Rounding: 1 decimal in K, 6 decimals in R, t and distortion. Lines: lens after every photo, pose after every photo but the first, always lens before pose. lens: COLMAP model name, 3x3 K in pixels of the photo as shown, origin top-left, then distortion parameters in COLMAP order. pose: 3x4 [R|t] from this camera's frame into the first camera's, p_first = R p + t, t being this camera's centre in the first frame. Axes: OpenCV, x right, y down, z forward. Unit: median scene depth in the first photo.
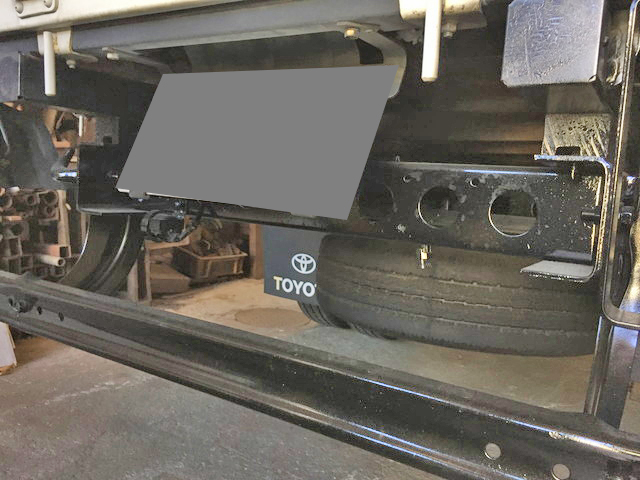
lens RADIAL K [[546.9, 0, 320.0], [0, 546.9, 240.0], [0, 0, 1]] dist [0.089886, -0.153873]
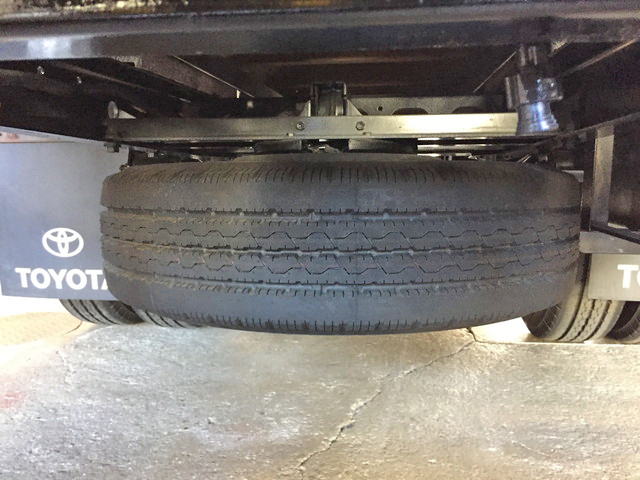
lens RADIAL K [[546.9, 0, 320.0], [0, 546.9, 240.0], [0, 0, 1]] dist [0.089886, -0.153873]
pose [[0.903109, -0.130543, 0.409088, -0.022318], [0.109847, 0.991205, 0.073801, 0.024645], [-0.415124, -0.021713, 0.909506, 0.250955]]
